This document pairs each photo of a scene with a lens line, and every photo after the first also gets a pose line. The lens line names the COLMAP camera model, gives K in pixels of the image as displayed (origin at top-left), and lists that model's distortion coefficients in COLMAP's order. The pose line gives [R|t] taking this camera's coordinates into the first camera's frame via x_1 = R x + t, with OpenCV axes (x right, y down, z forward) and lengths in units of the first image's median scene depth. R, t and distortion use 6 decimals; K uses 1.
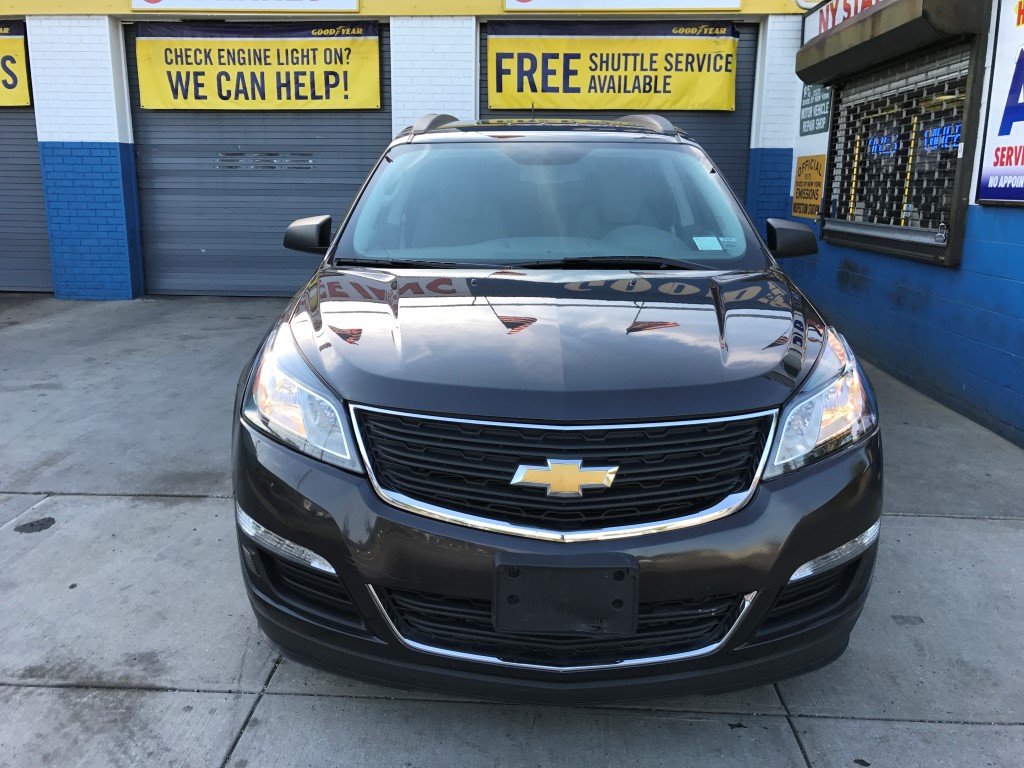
lens RADIAL K [[850.0, 0, 504.8], [0, 850.0, 386.1], [0, 0, 1]] dist [0.011025, 0.010188]
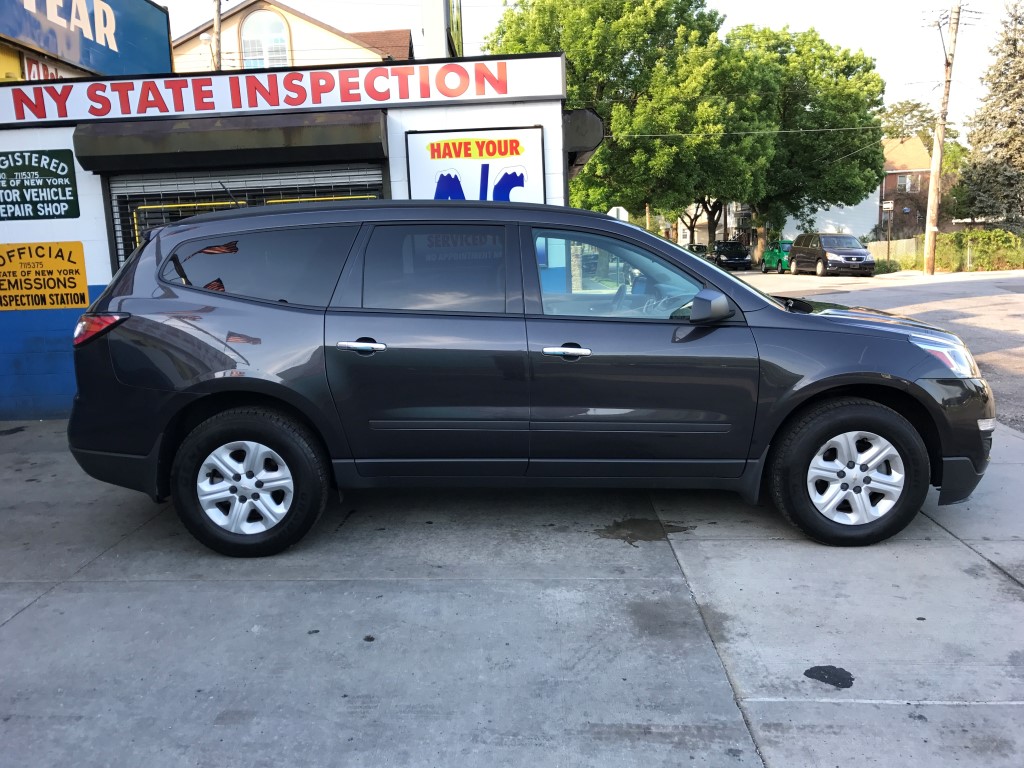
lens RADIAL K [[850.0, 0, 501.3], [0, 850.0, 382.6], [0, 0, 1]] dist [0.011025, 0.010188]
pose [[-0.023812, -0.171985, 0.984812, -0.544277], [0.272786, 0.946592, 0.171906, -0.139957], [-0.961780, 0.272736, 0.024375, 0.502743]]
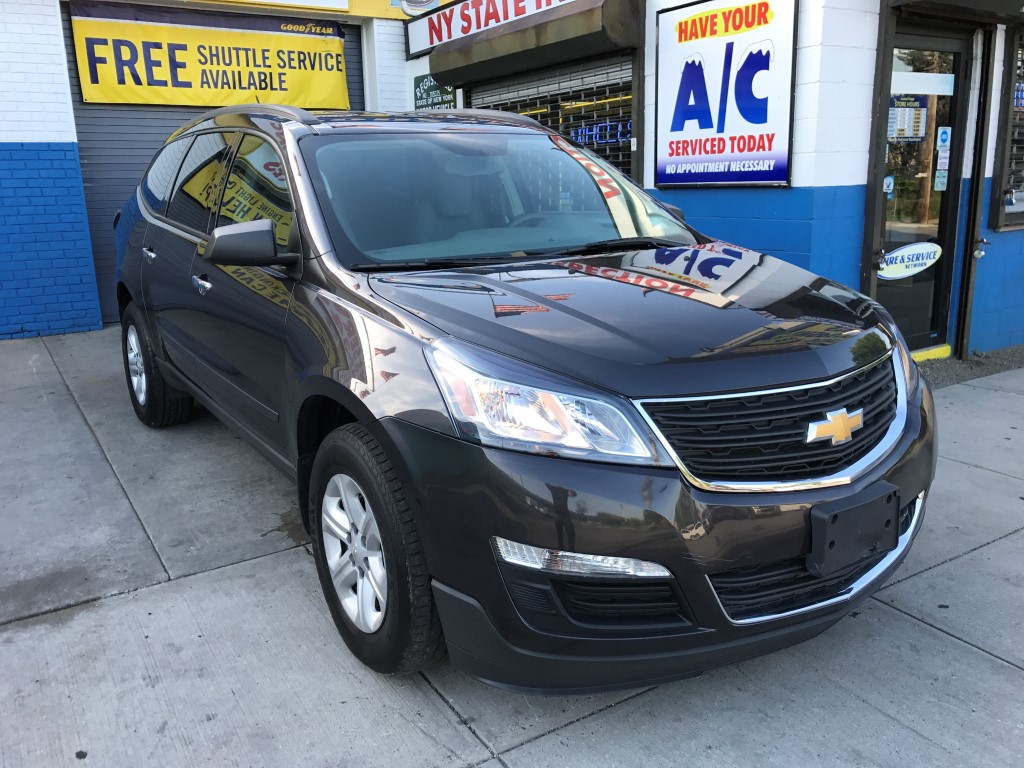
lens RADIAL K [[850.0, 0, 498.2], [0, 850.0, 384.1], [0, 0, 1]] dist [0.011025, 0.010188]
pose [[0.821425, -0.162011, 0.546821, -0.199330], [0.165368, 0.985272, 0.043502, -0.015269], [-0.545815, 0.054693, 0.836119, 0.070201]]
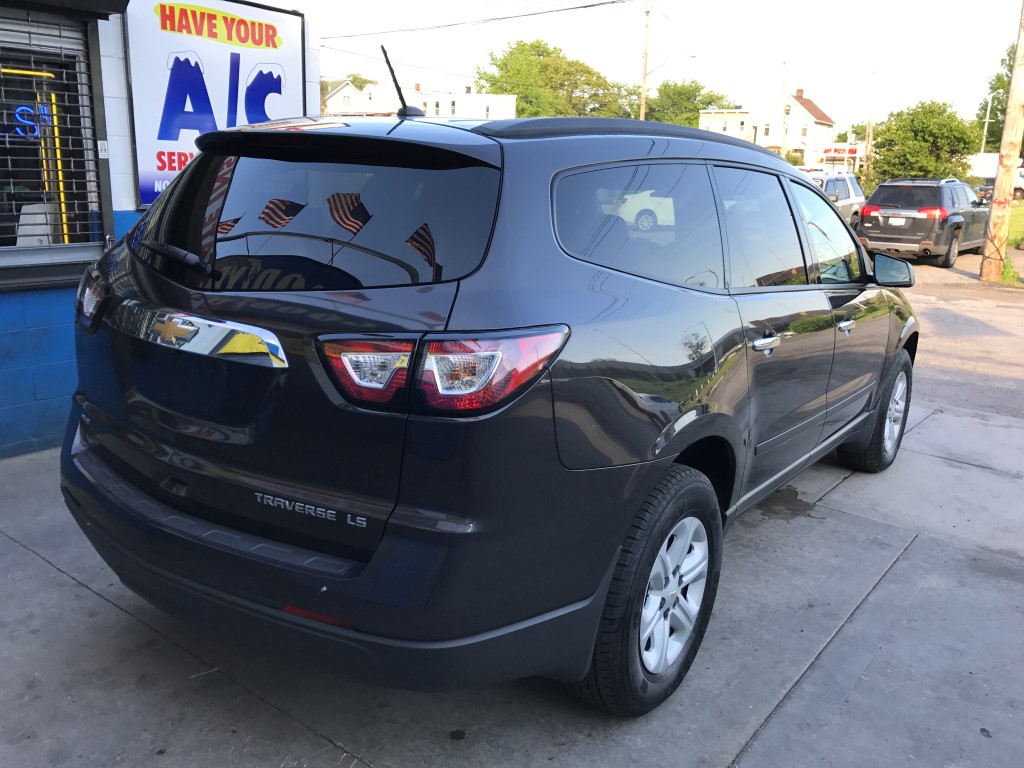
lens RADIAL K [[850.0, 0, 508.5], [0, 850.0, 383.0], [0, 0, 1]] dist [0.011025, 0.010188]
pose [[-0.822817, -0.177288, 0.539946, -0.182084], [0.089818, 0.897588, 0.431589, -0.235412], [-0.561164, 0.403615, -0.722627, 0.877596]]
